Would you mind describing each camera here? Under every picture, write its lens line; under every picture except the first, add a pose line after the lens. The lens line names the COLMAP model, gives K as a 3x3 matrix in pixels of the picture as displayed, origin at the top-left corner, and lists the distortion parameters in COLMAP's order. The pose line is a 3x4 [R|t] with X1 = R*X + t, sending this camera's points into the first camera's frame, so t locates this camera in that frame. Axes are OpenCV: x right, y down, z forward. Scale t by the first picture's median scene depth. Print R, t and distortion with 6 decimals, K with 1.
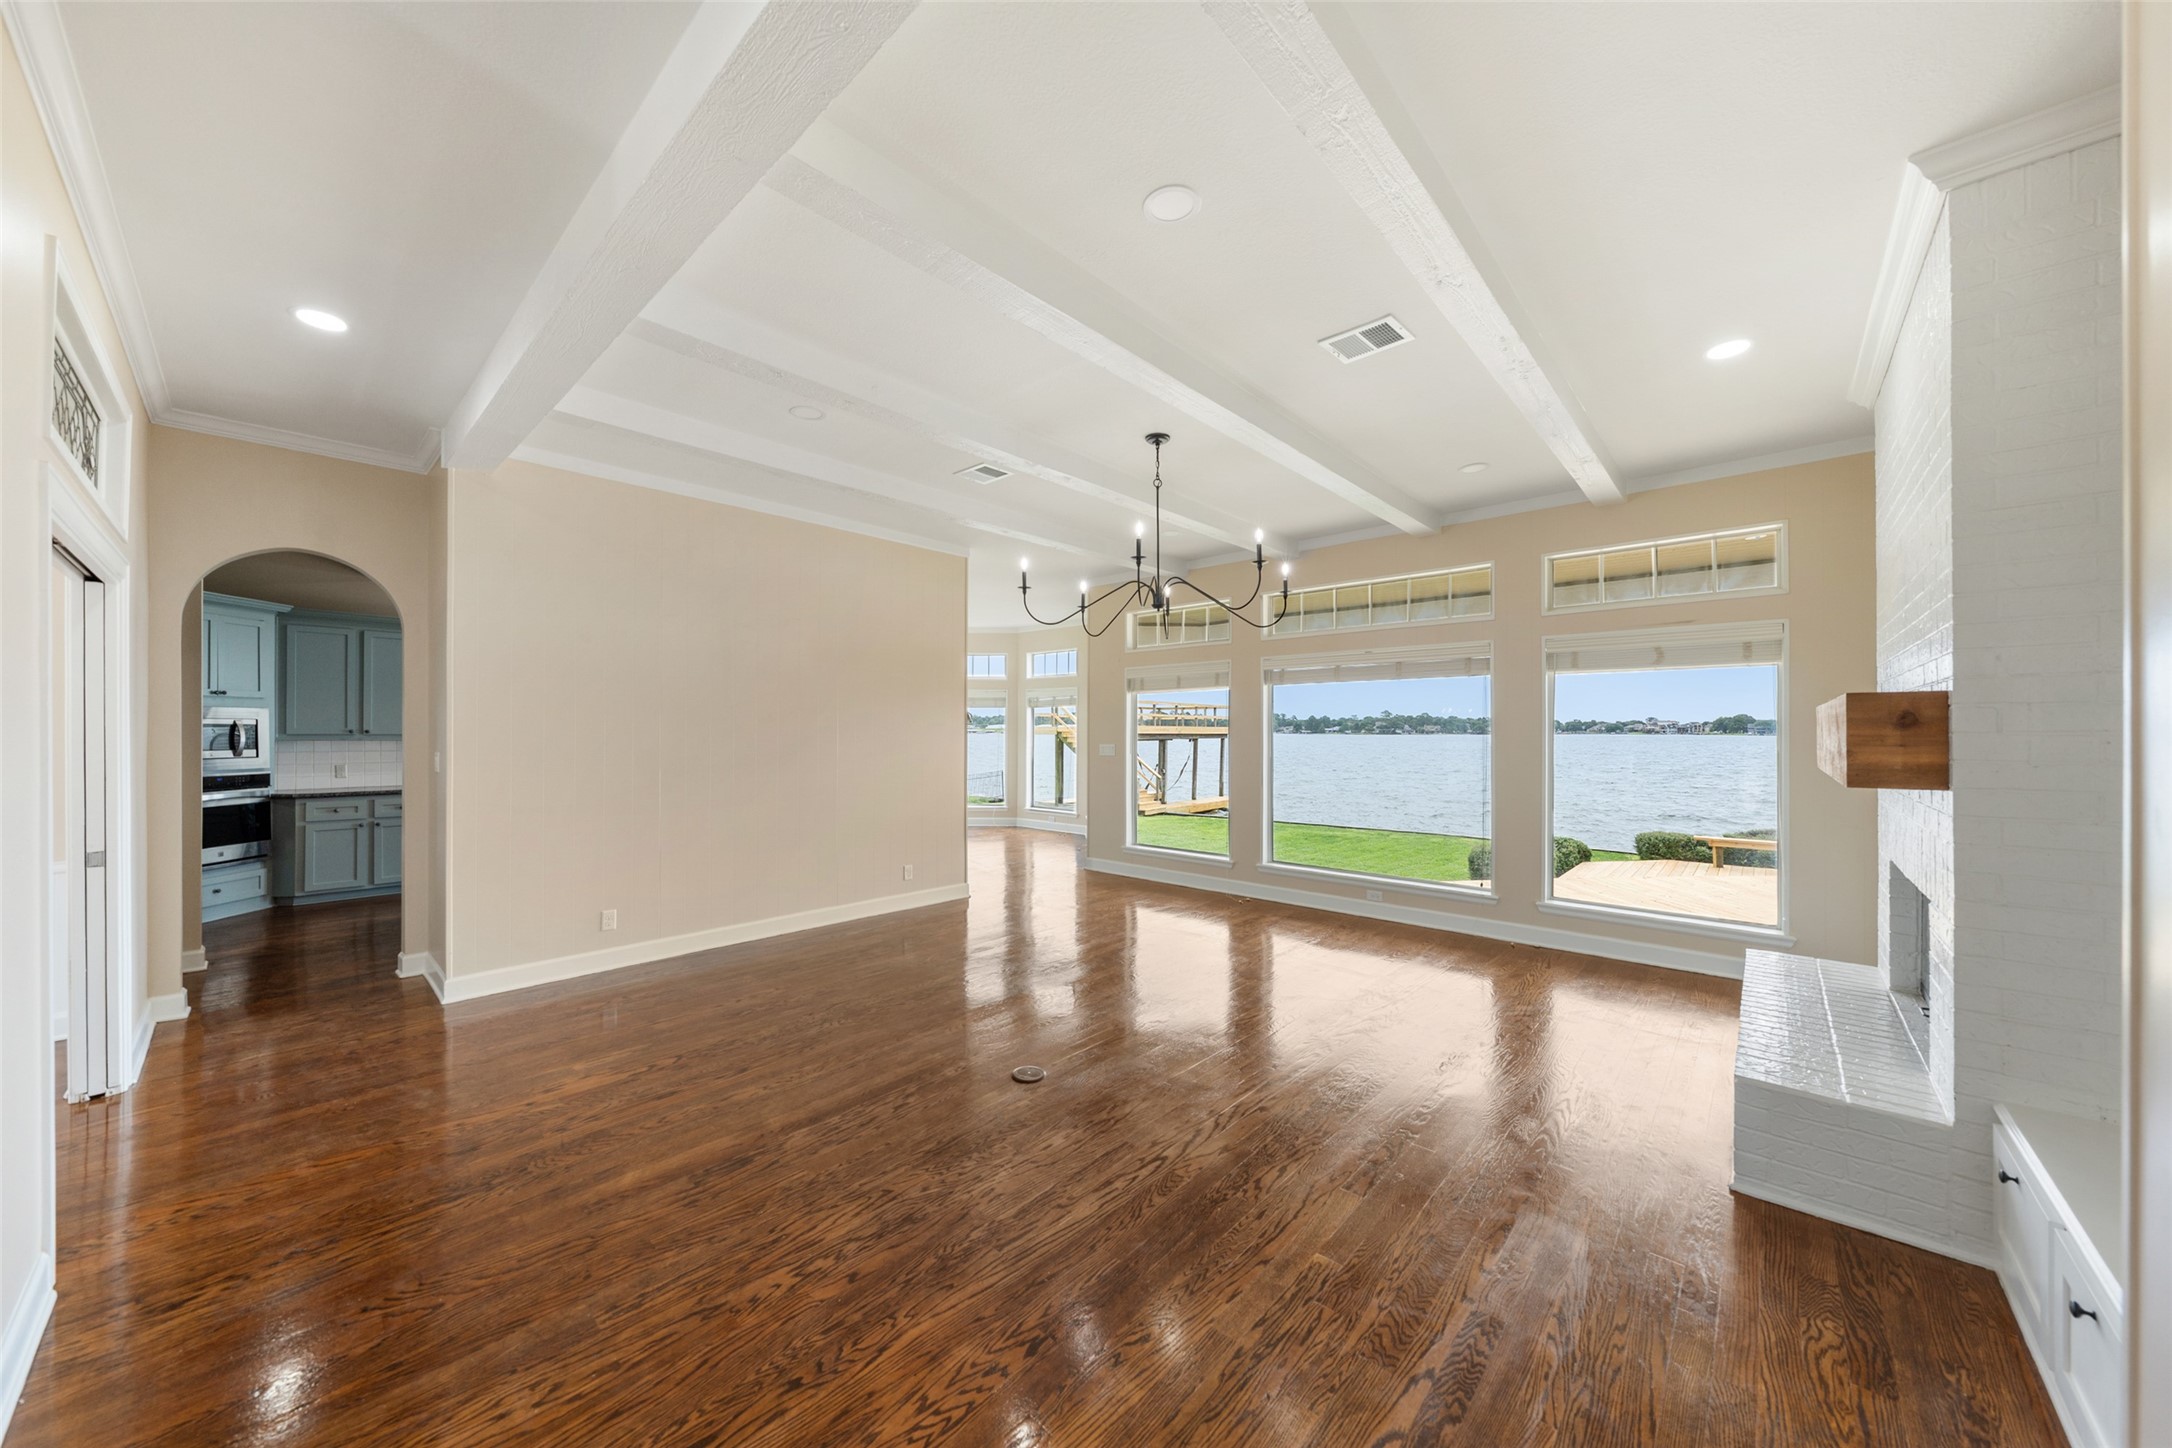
lens RADIAL K [[758.5, 0, 1087.8], [0, 758.5, 728.5], [0, 0, 1]] dist [-0.005445, -0.000456]
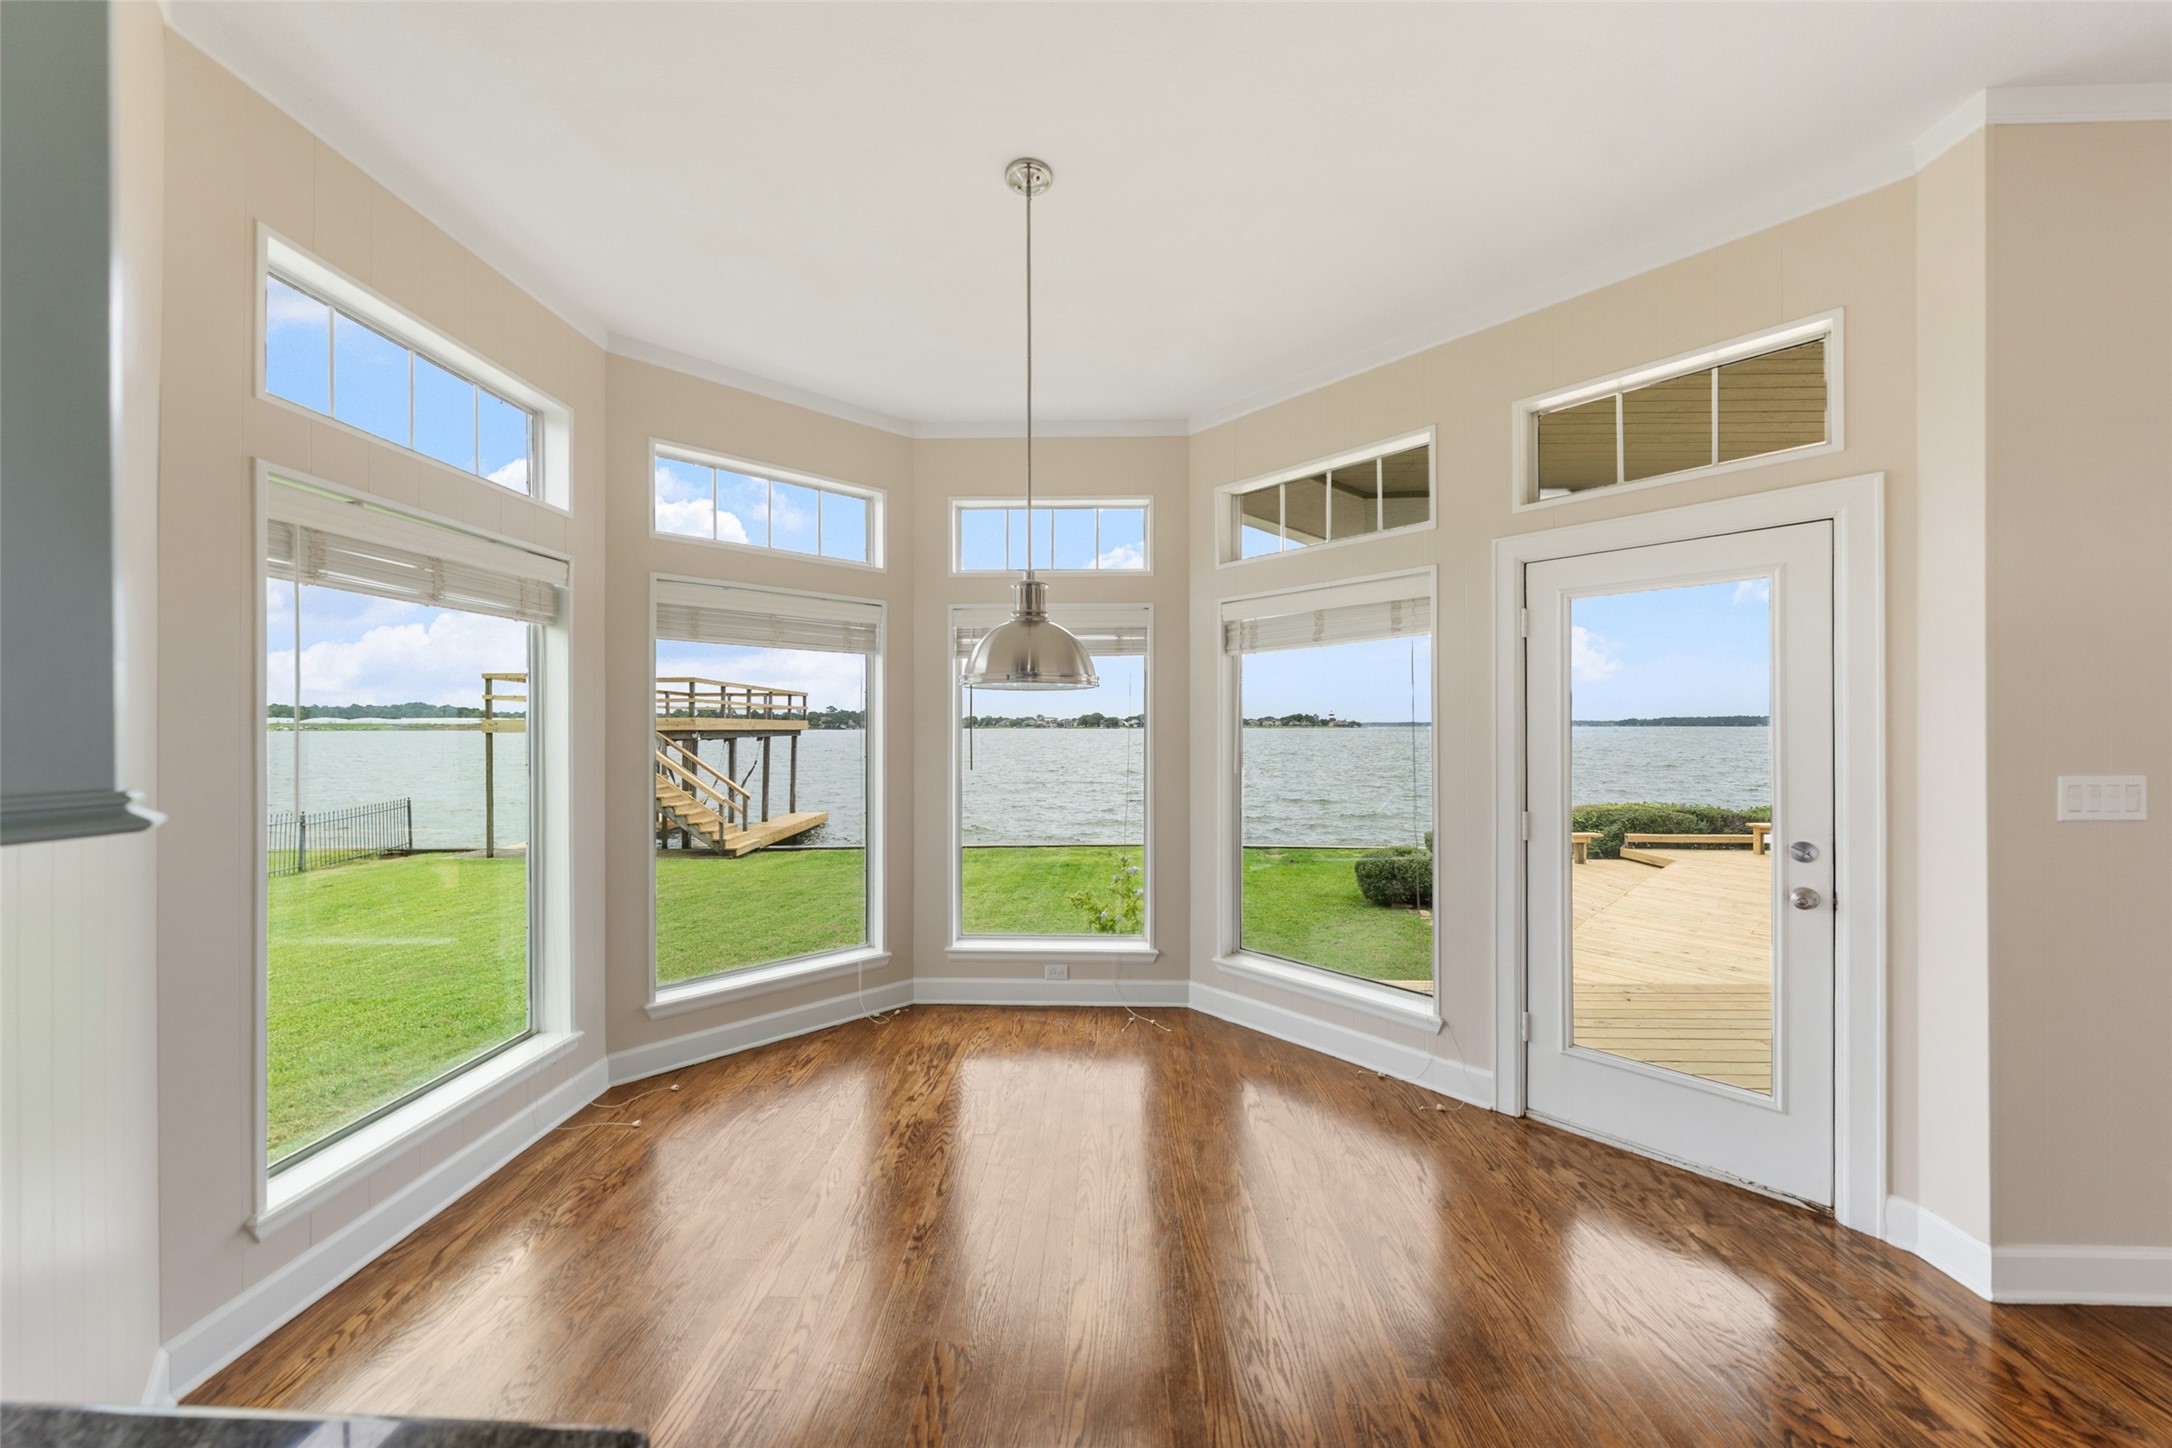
lens RADIAL K [[758.5, 0, 1081.8], [0, 758.5, 723.8], [0, 0, 1]] dist [-0.005445, -0.000456]
pose [[0.768357, -0.001705, 0.640020, -0.455394], [0.001918, 0.999998, 0.000362, 0.005018], [-0.640019, 0.000950, 0.768358, 1.240352]]
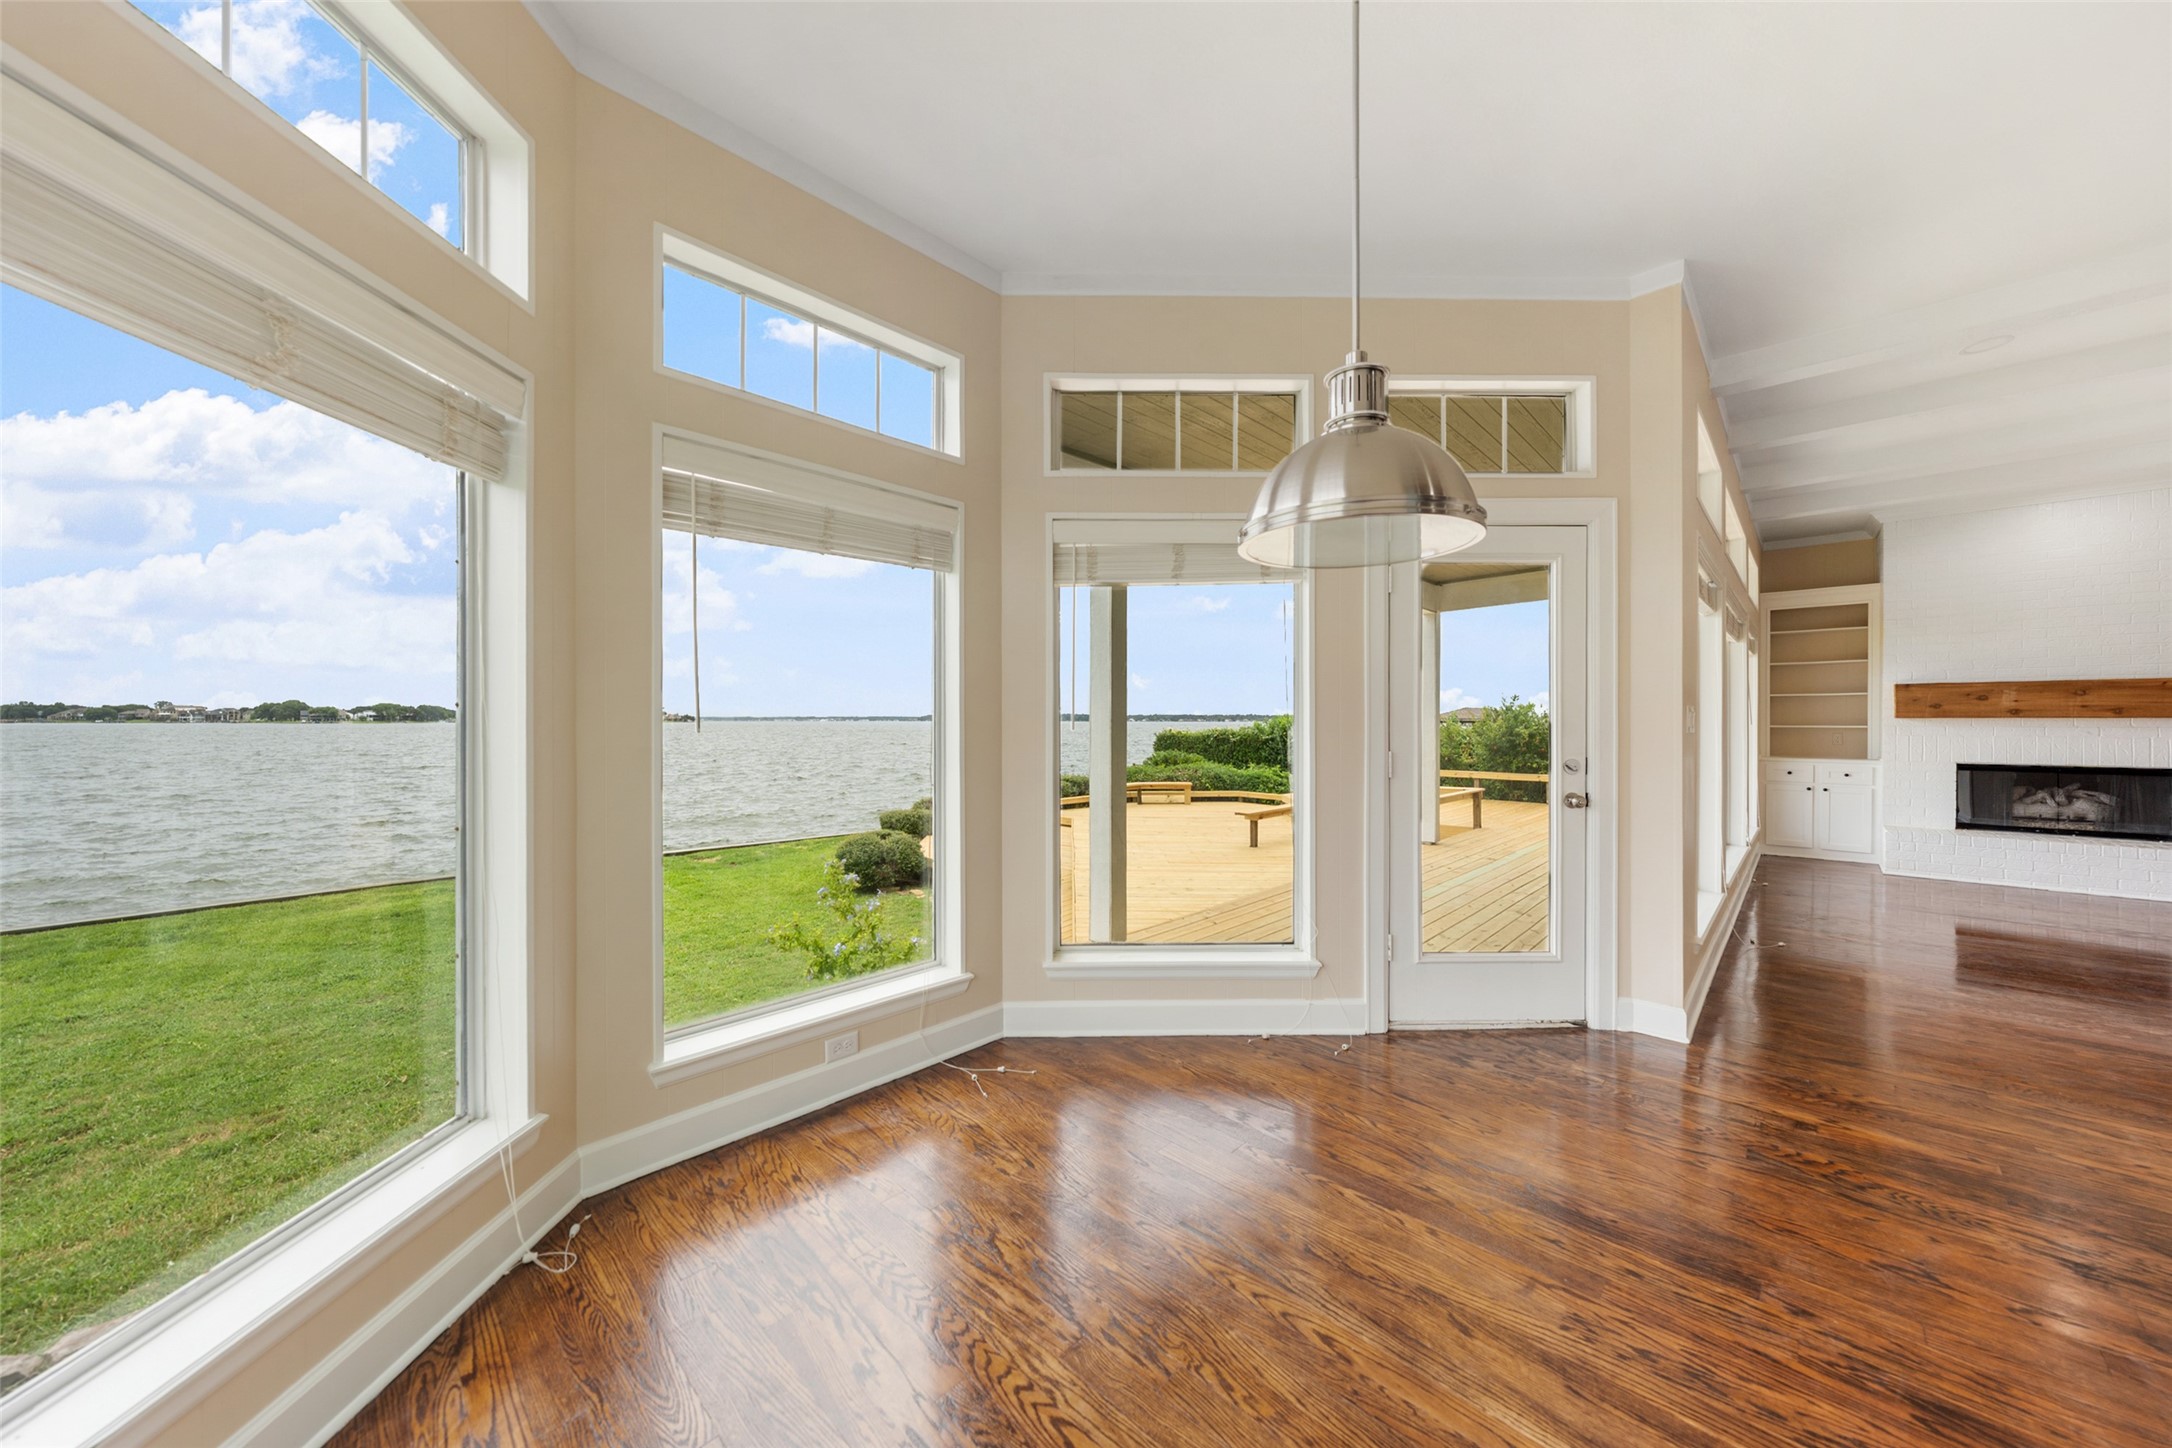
lens RADIAL K [[758.5, 0, 1094.5], [0, 758.5, 719.6], [0, 0, 1]] dist [-0.005445, -0.000456]
pose [[0.040049, -0.002166, 0.999195, -0.470307], [-0.002727, 0.999994, 0.002277, 0.051585], [-0.999194, -0.002816, 0.040043, 1.755247]]
